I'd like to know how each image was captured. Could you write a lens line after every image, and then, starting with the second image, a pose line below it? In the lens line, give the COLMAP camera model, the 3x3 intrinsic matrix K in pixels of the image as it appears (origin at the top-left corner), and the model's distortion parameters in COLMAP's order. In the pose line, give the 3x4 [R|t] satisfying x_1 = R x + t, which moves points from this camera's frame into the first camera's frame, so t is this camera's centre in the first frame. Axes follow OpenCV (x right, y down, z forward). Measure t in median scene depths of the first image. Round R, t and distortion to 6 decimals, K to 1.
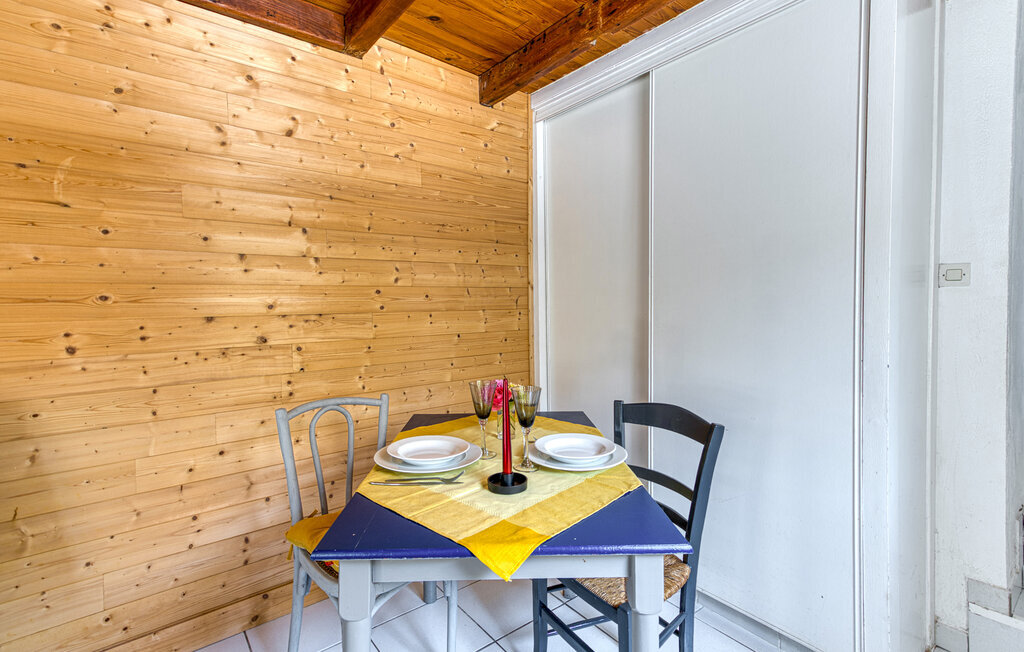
lens RADIAL K [[481.4, 0, 510.9], [0, 481.4, 320.4], [0, 0, 1]] dist [0.028472, 0.000504]
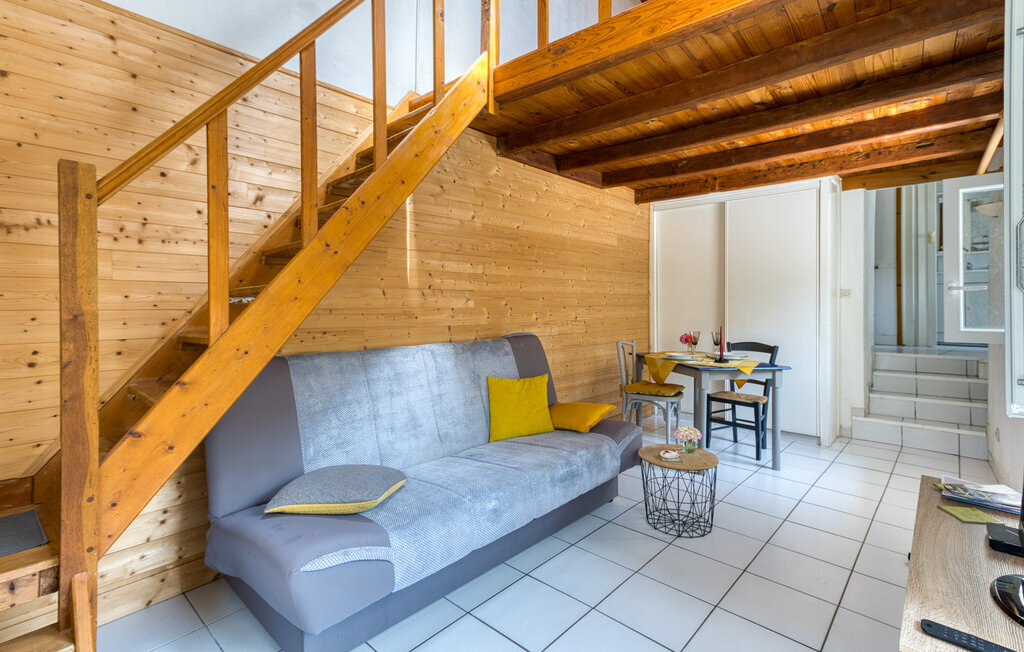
lens RADIAL K [[481.4, 0, 515.1], [0, 481.4, 305.9], [0, 0, 1]] dist [0.028472, 0.000504]
pose [[0.984843, 0.009801, 0.173171, -0.938103], [-0.003620, 0.999346, -0.035973, 0.053851], [-0.173411, 0.034801, 0.984235, -0.916052]]
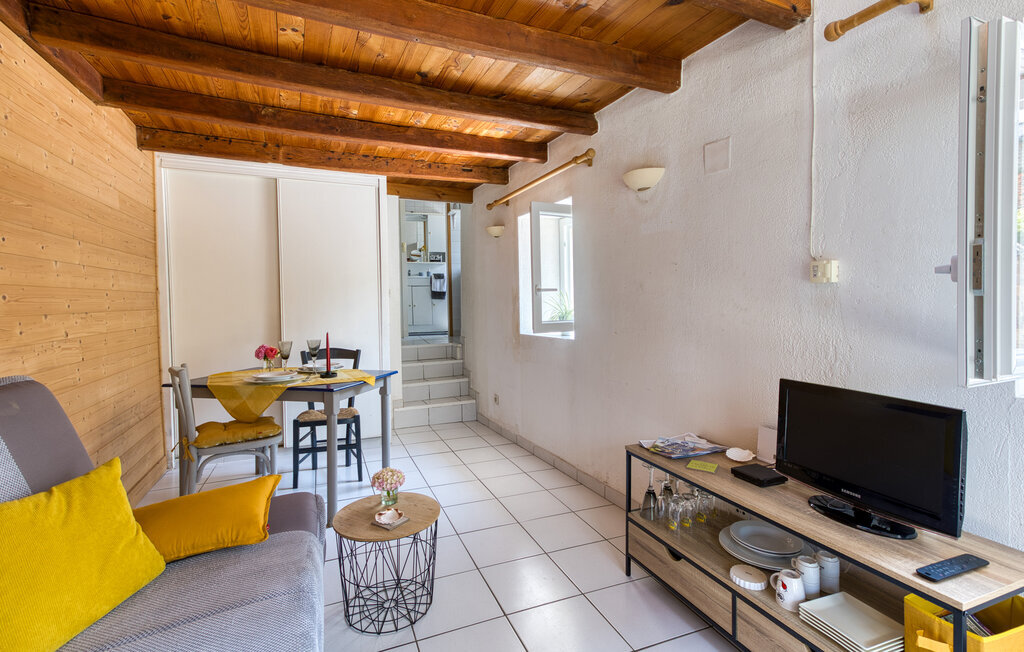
lens RADIAL K [[481.4, 0, 513.7], [0, 481.4, 312.0], [0, 0, 1]] dist [0.028472, 0.000504]
pose [[0.258052, -0.015776, 0.966002, -1.105633], [0.043889, 0.999026, 0.004591, 0.022535], [-0.965134, 0.041212, 0.258493, -0.281119]]
